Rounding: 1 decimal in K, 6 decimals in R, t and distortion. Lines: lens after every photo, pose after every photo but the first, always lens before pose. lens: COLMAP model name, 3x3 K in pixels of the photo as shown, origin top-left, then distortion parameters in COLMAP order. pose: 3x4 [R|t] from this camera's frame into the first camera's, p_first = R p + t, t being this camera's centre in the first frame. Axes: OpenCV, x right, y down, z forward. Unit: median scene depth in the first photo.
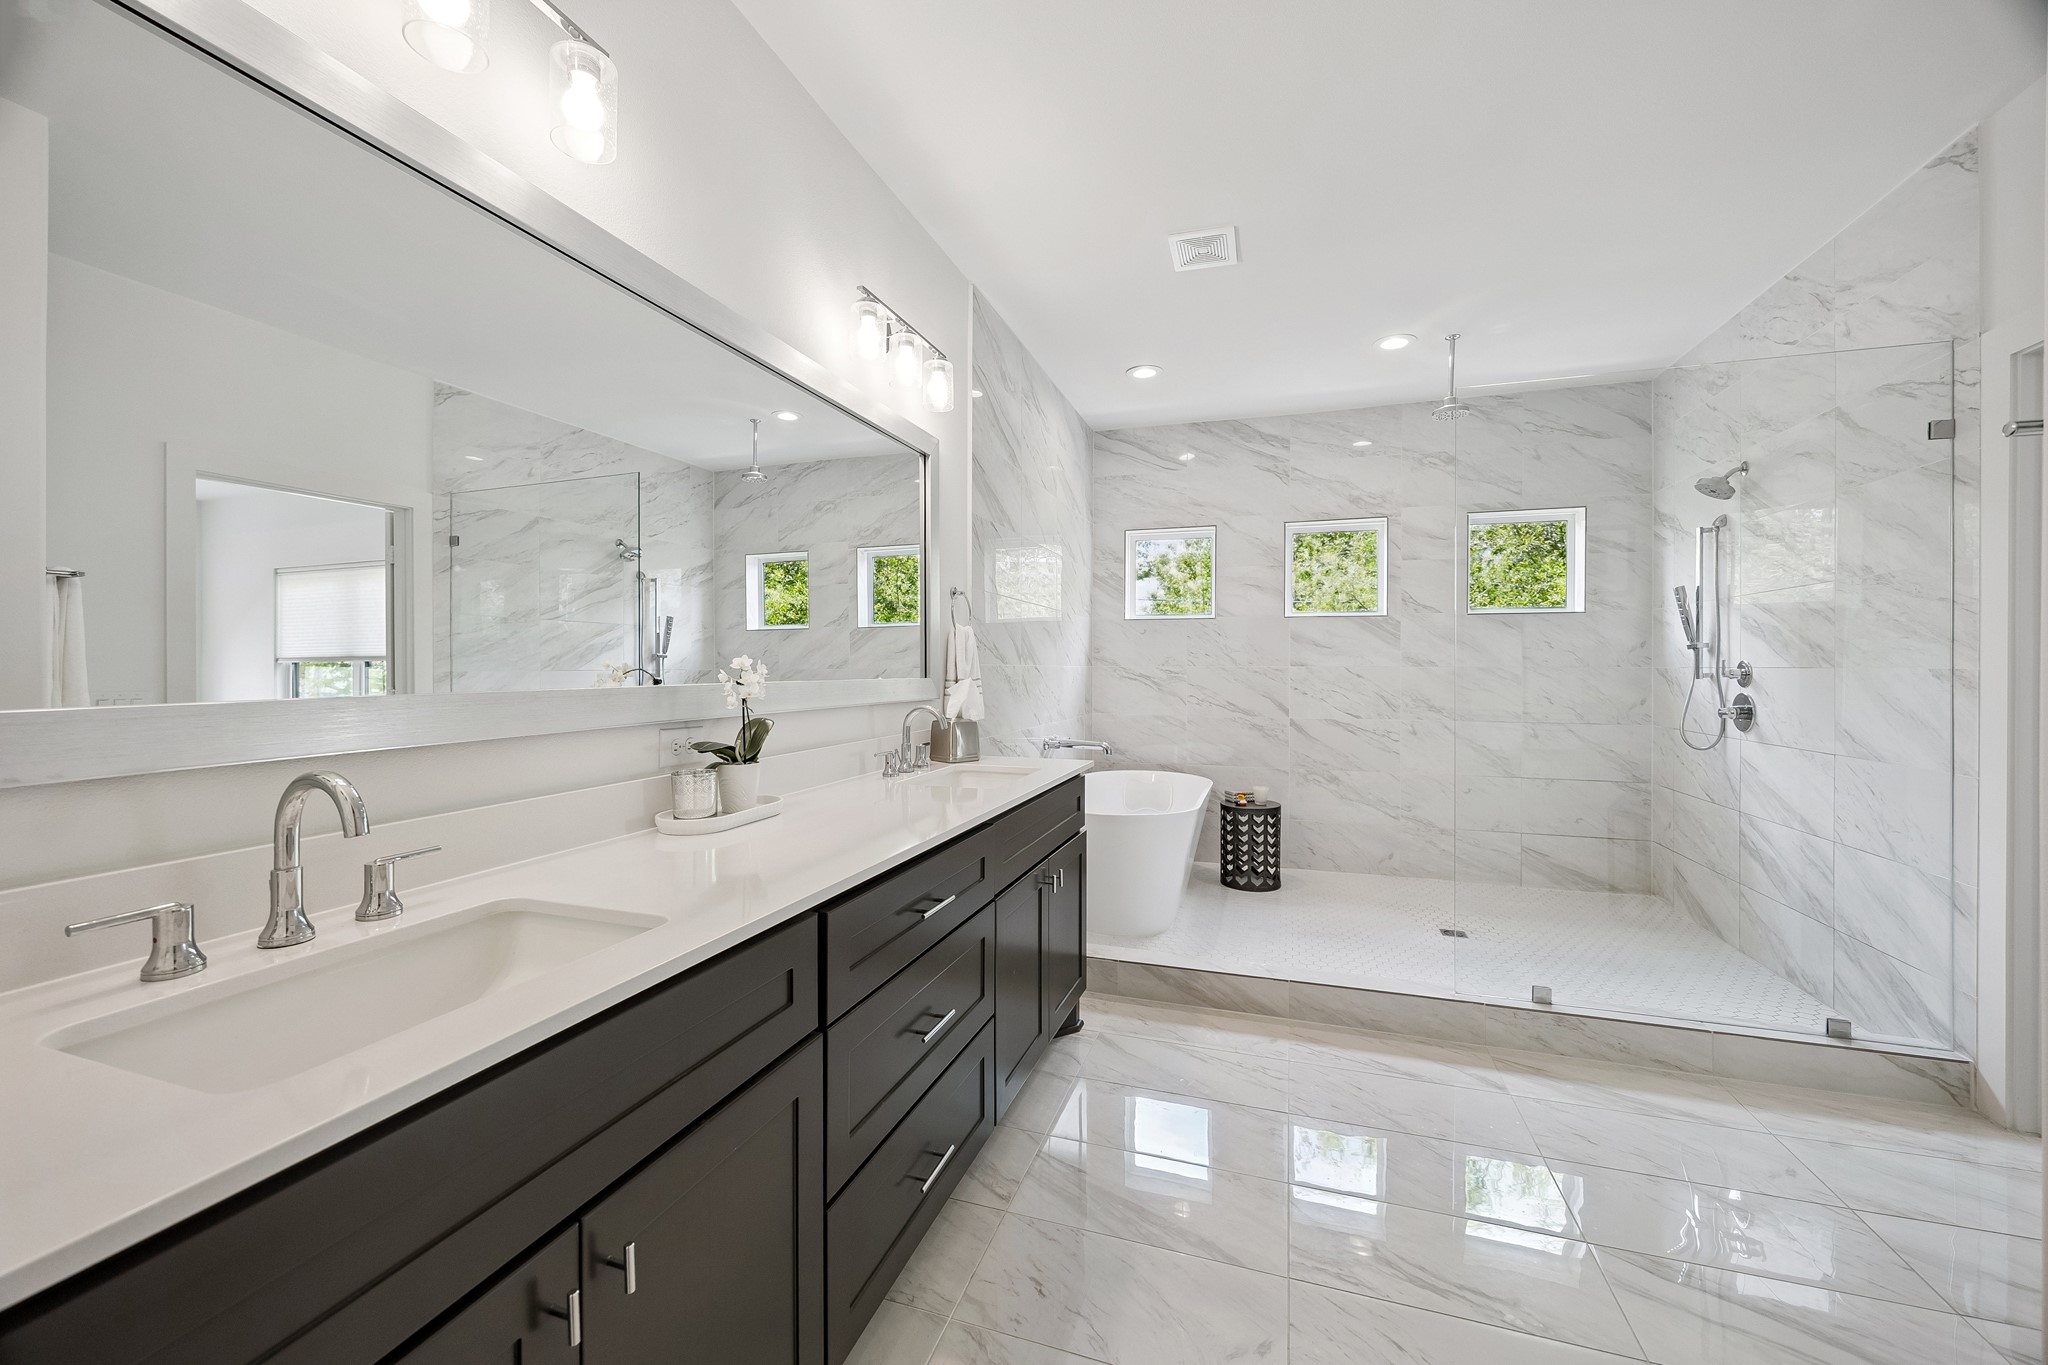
lens RADIAL K [[792.3, 0, 1028.5], [0, 792.3, 673.8], [0, 0, 1]] dist [-0.003053, -0.000053]
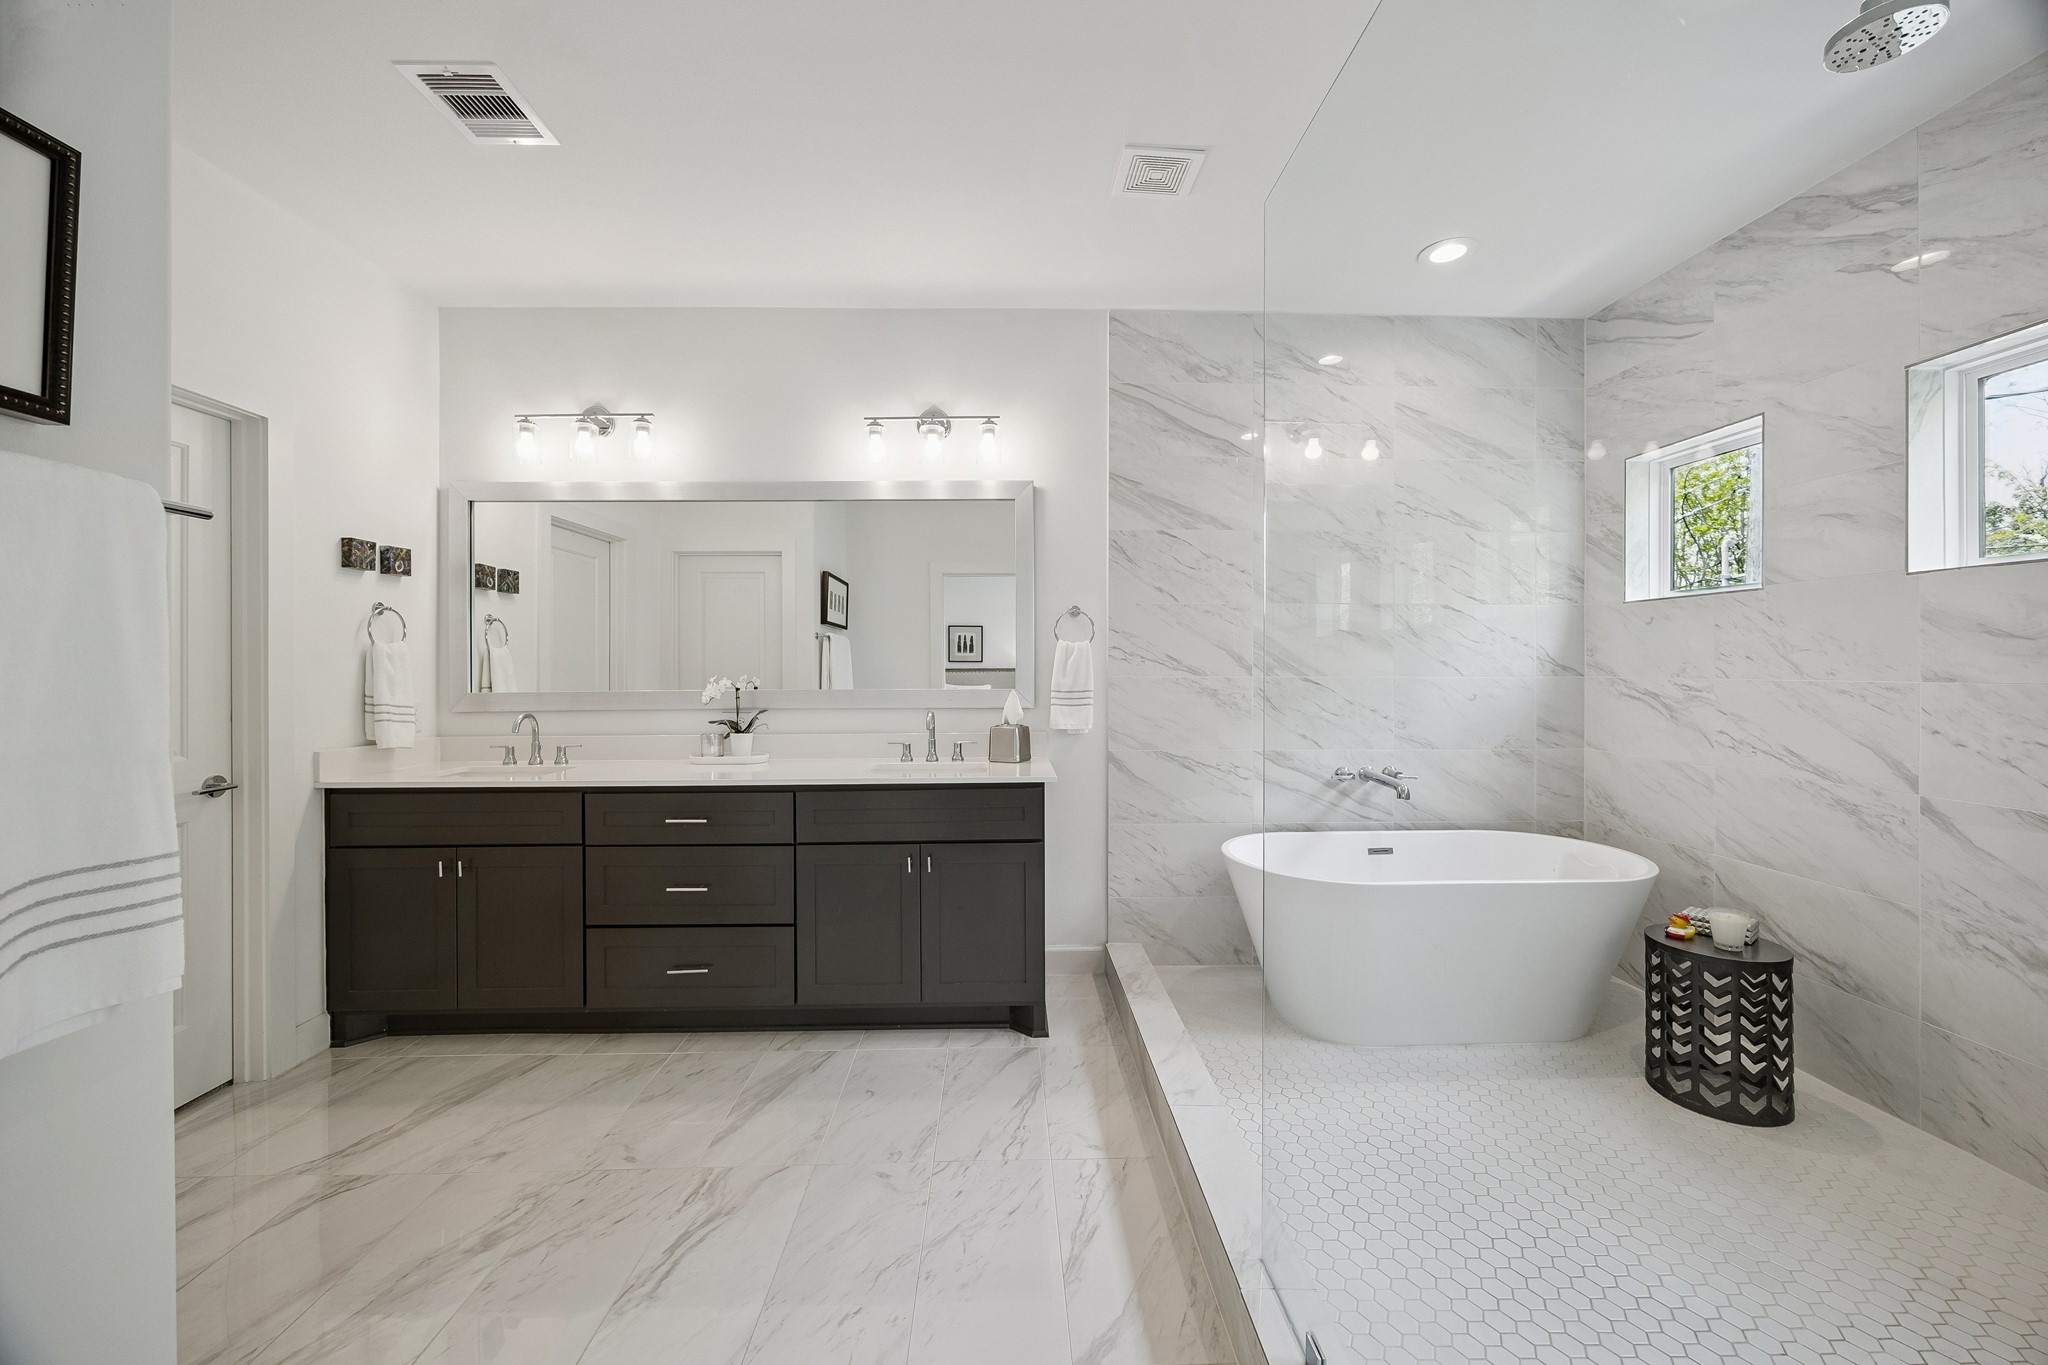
lens RADIAL K [[792.3, 0, 1023.5], [0, 792.3, 672.9], [0, 0, 1]] dist [-0.003053, -0.000053]
pose [[0.333585, 0.004713, -0.942708, 0.580273], [-0.004742, 0.999983, 0.003321, -0.013471], [0.942708, 0.003362, 0.333601, 0.364896]]
